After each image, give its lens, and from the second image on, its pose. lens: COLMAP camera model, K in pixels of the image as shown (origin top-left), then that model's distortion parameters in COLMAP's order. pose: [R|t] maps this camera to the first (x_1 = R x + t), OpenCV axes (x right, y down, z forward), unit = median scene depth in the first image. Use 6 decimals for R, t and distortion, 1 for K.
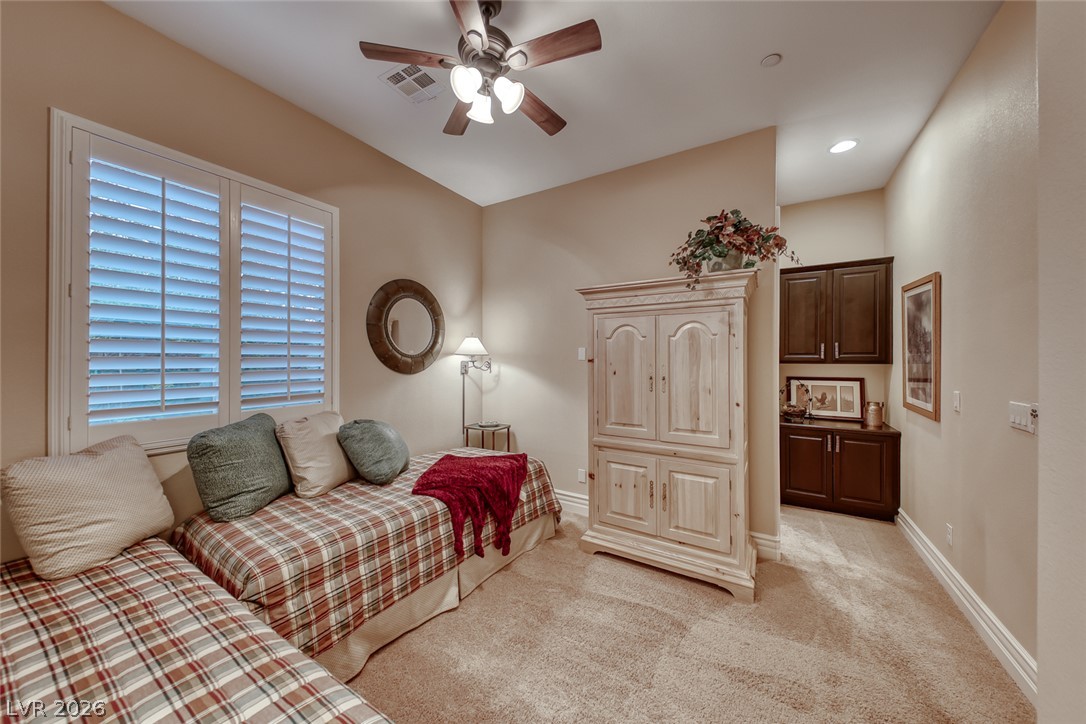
lens RADIAL K [[369.9, 0, 543.0], [0, 369.9, 362.0], [0, 0, 1]] dist [0.011854, -0.006505]
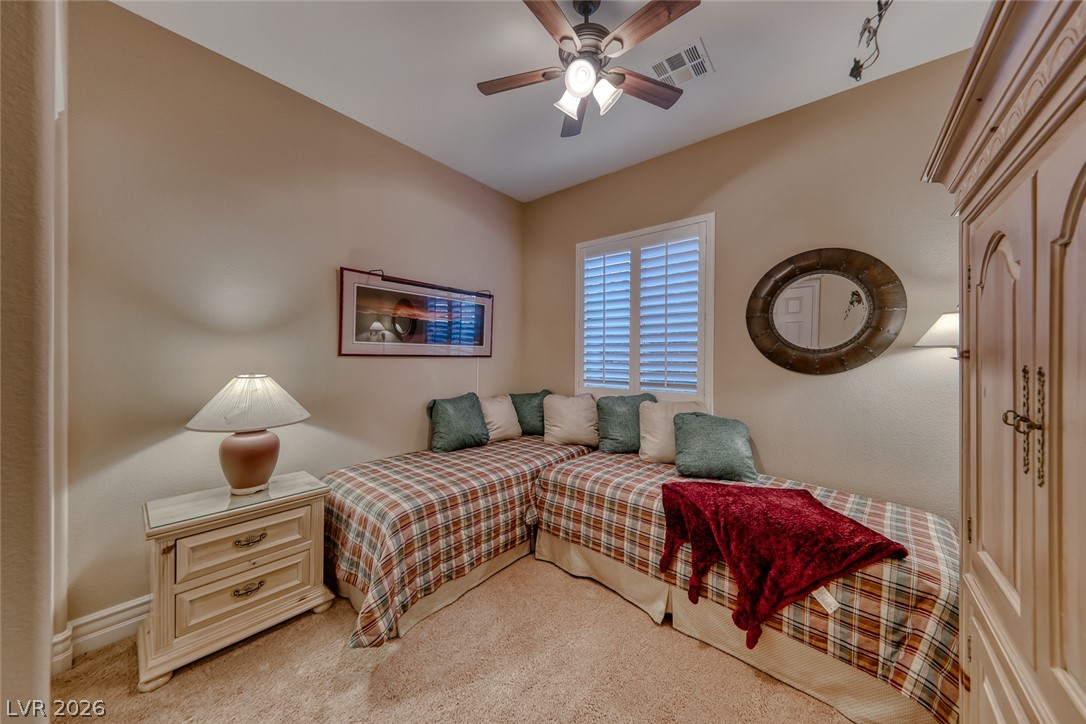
lens RADIAL K [[369.9, 0, 543.0], [0, 369.9, 362.0], [0, 0, 1]] dist [0.011854, -0.006505]
pose [[-0.153005, 0.011290, -0.988161, 0.675654], [-0.012305, 0.999835, 0.013329, 0.005345], [0.988149, 0.014198, -0.152841, 0.806706]]
